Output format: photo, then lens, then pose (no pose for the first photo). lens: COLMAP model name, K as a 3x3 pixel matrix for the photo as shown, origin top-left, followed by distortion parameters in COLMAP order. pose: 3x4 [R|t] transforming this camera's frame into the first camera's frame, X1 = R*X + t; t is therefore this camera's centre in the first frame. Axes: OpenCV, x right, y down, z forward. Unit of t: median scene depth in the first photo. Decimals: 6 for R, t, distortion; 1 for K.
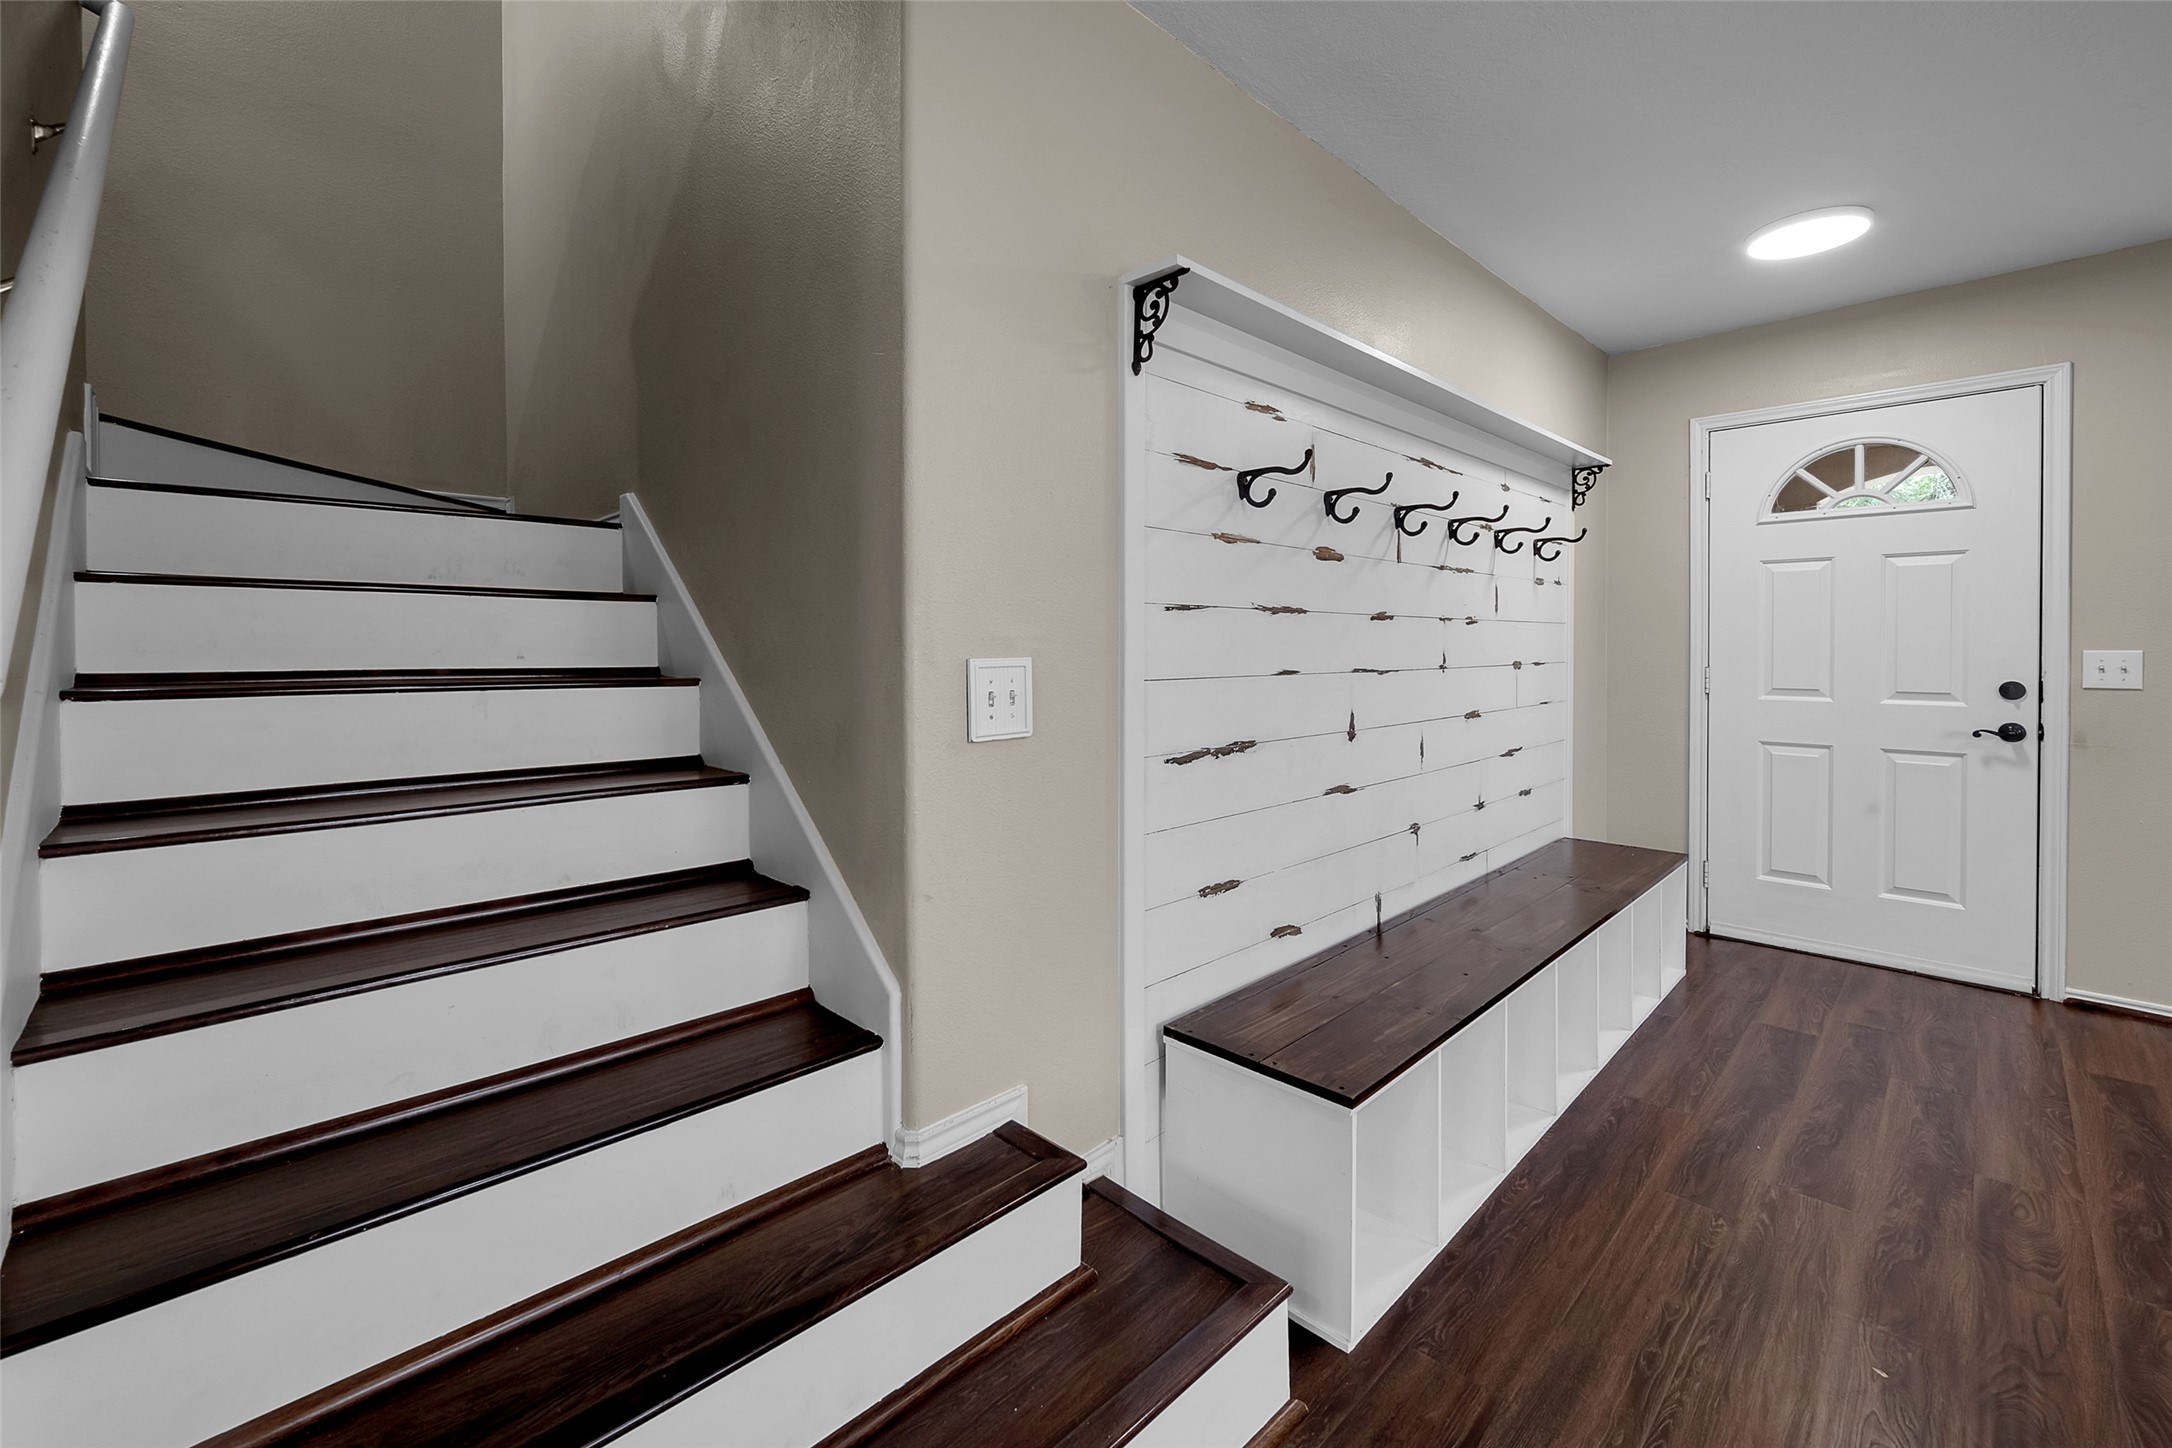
lens RADIAL K [[900.3, 0, 1086.4], [0, 900.3, 652.7], [0, 0, 1]] dist [0.001595, 0.000068]
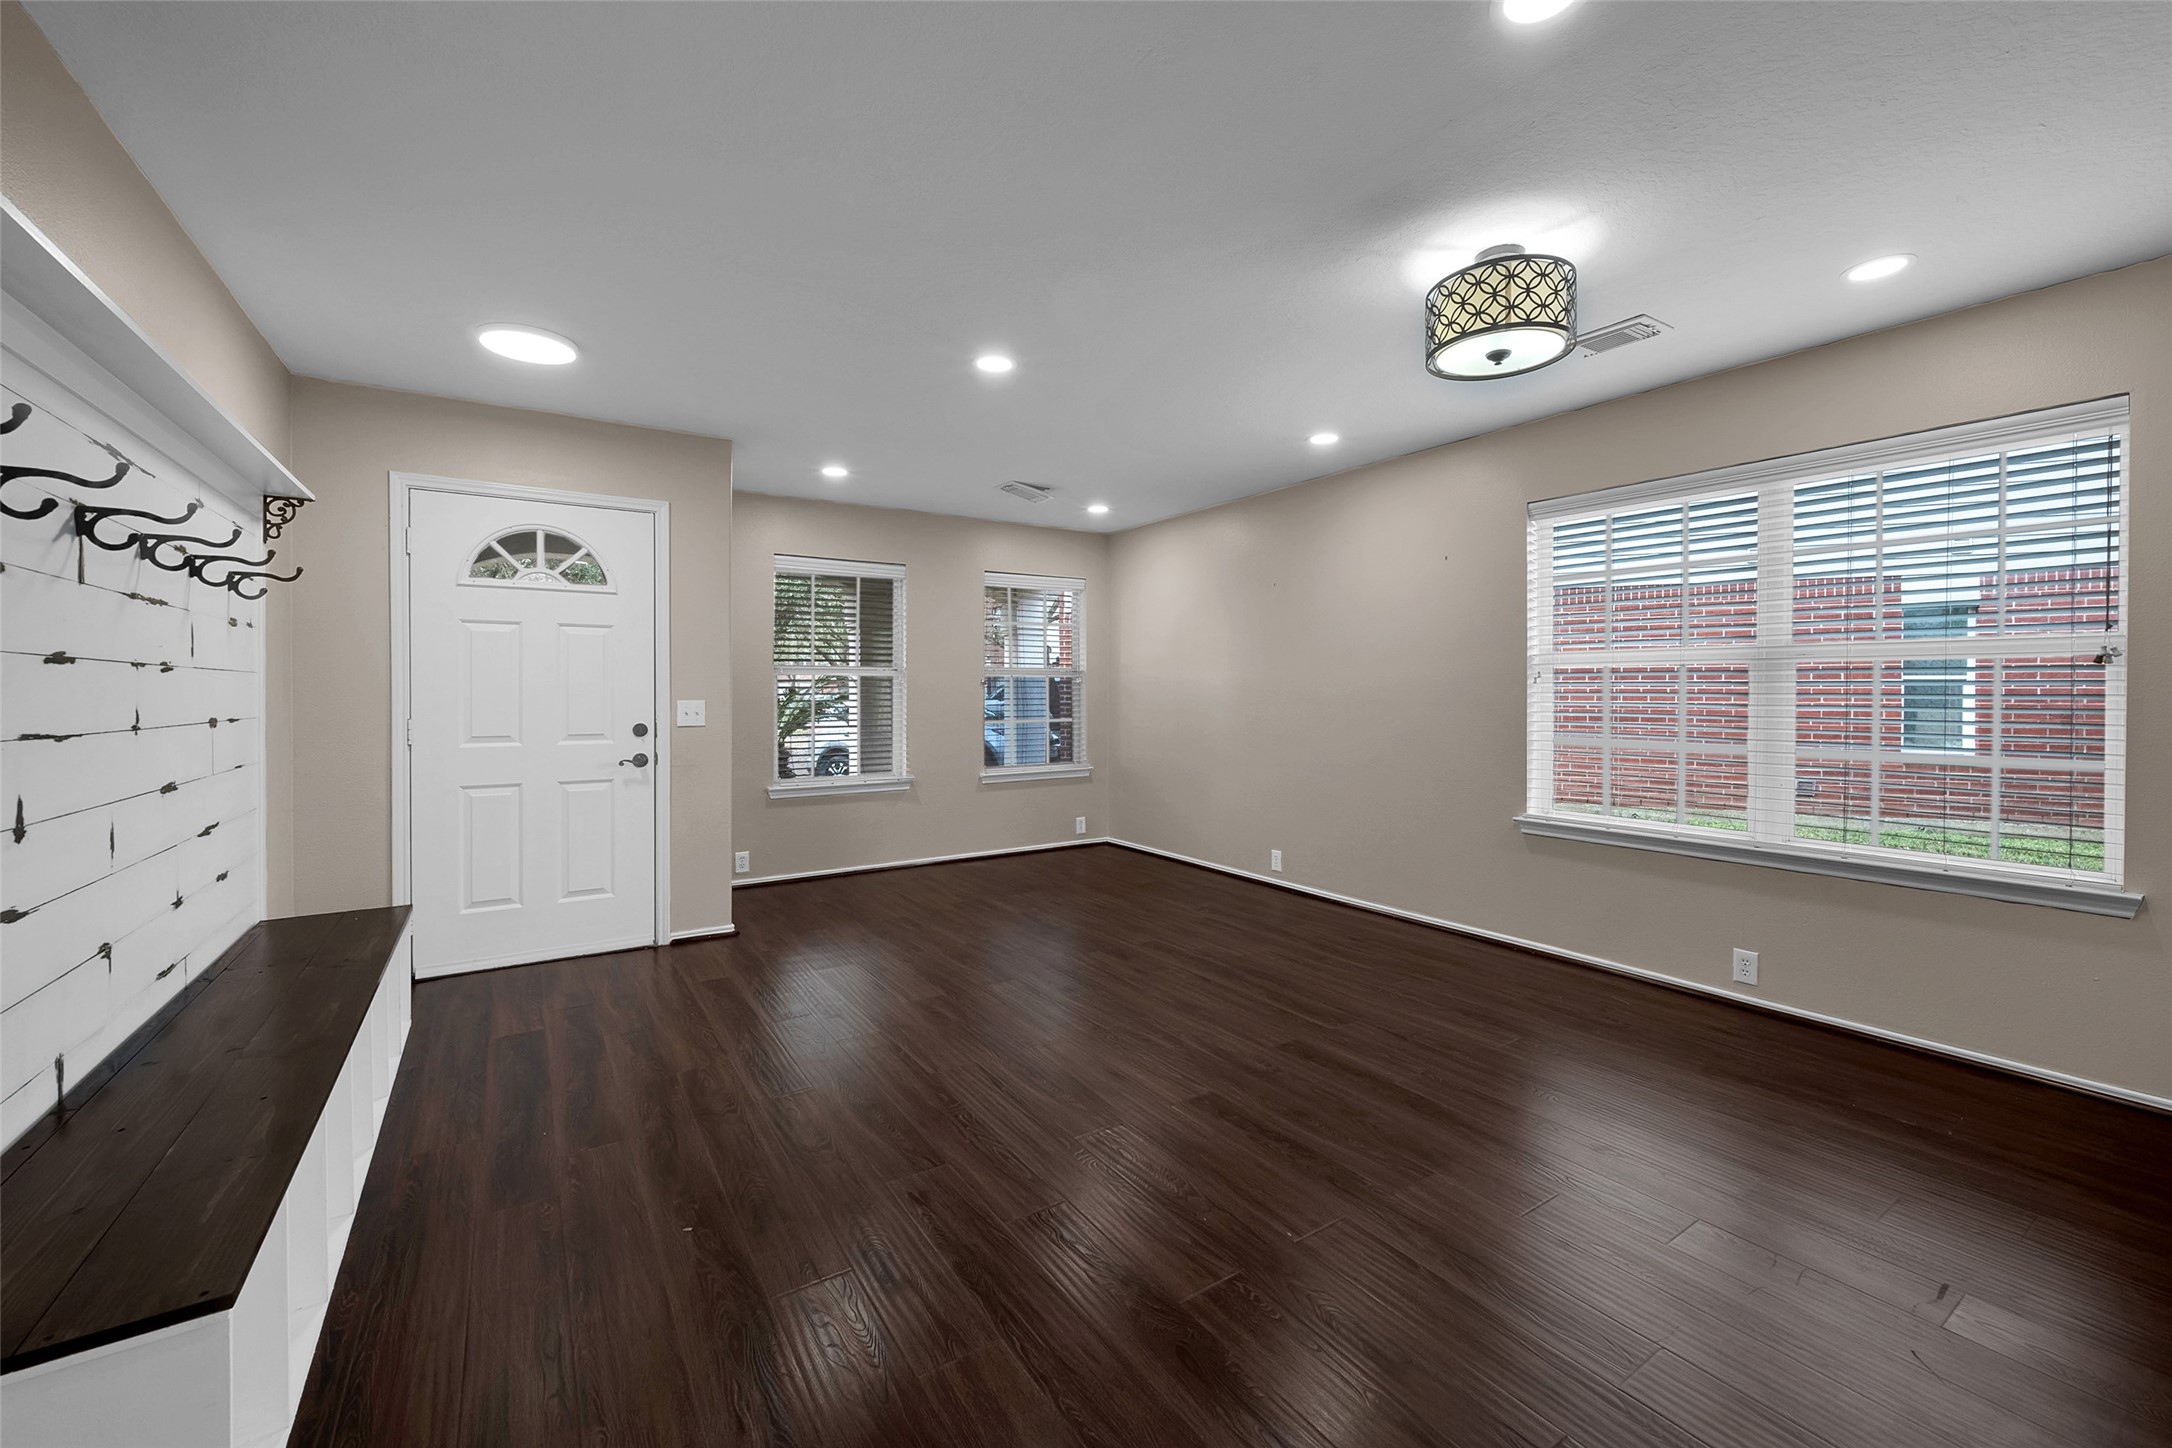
lens RADIAL K [[862.9, 0, 1087.1], [0, 862.9, 699.4], [0, 0, 1]] dist [-0.000619, -0.000057]
pose [[0.194139, -0.004179, 0.980965, -0.143913], [0.008729, 0.999959, 0.002532, -0.002477], [-0.980935, 0.008071, 0.194167, 0.072921]]
